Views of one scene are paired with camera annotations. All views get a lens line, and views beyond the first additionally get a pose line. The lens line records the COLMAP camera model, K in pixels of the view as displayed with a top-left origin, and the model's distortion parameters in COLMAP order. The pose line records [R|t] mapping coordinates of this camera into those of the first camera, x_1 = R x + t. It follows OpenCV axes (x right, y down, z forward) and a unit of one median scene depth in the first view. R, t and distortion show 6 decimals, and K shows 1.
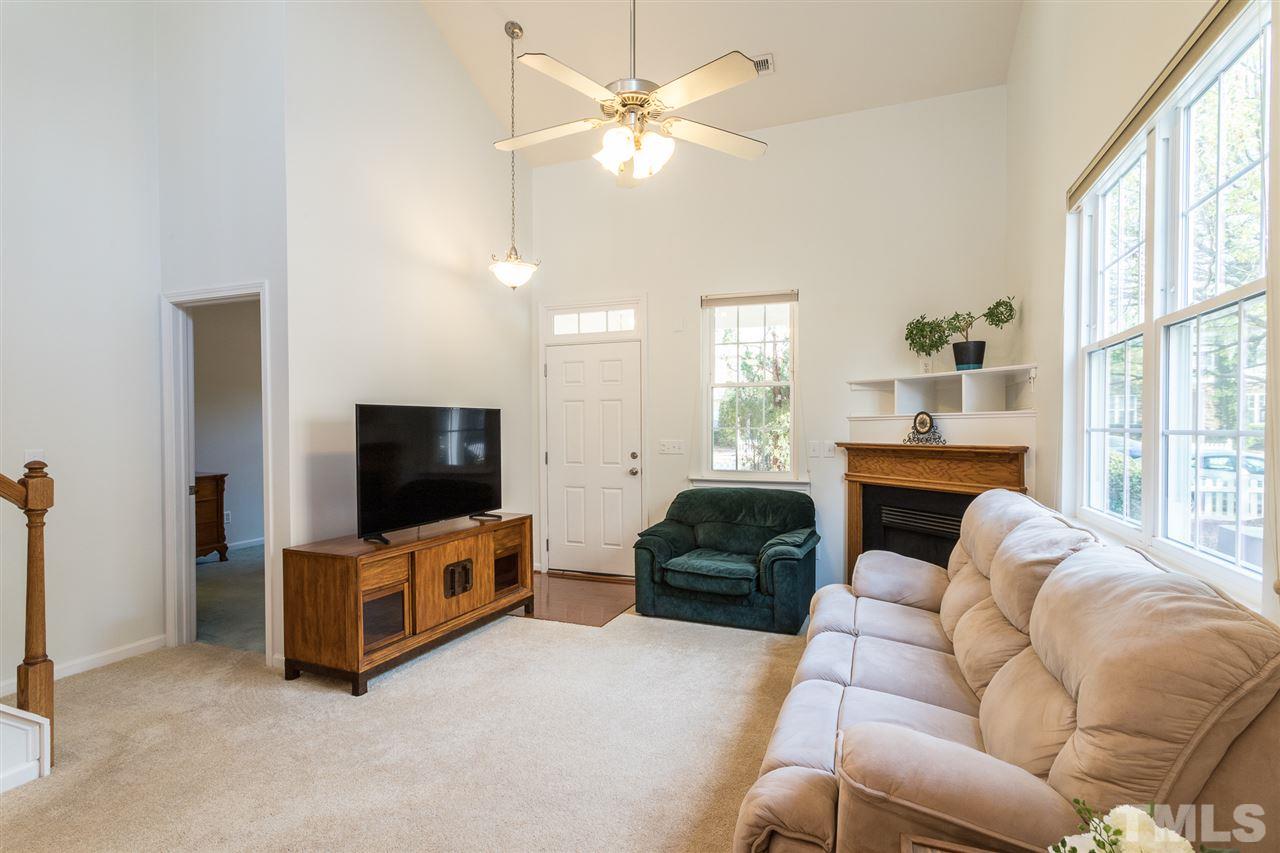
lens RADIAL K [[614.2, 0, 640.4], [0, 614.2, 433.5], [0, 0, 1]] dist [-0.001670, -0.000239]
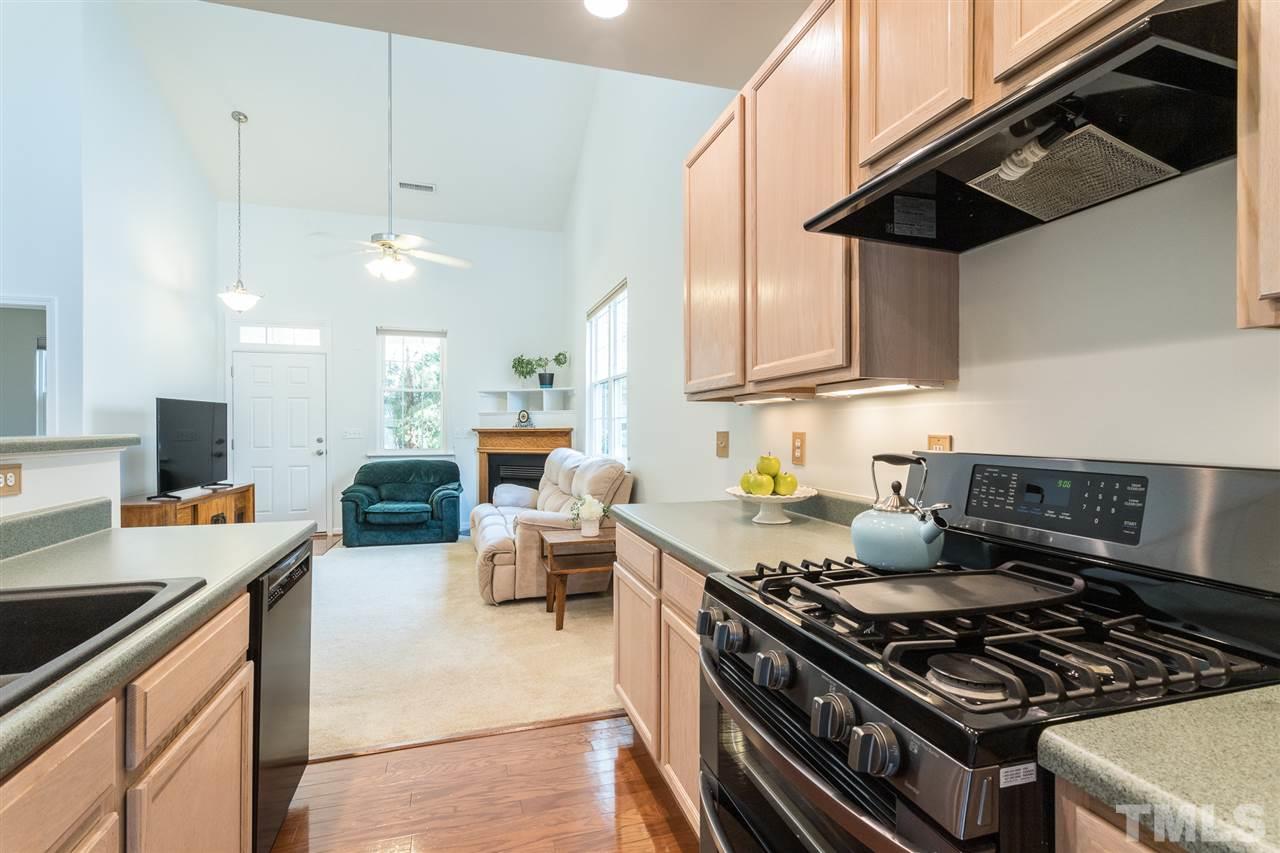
lens RADIAL K [[613.0, 0, 640.0], [0, 613.0, 426.5], [0, 0, 1]] dist [-0.000186, -0.000006]
pose [[0.790069, -0.000465, 0.613018, -0.356238], [0.007374, 0.999935, -0.008746, 0.029325], [-0.612974, 0.011430, 0.790020, -0.602043]]
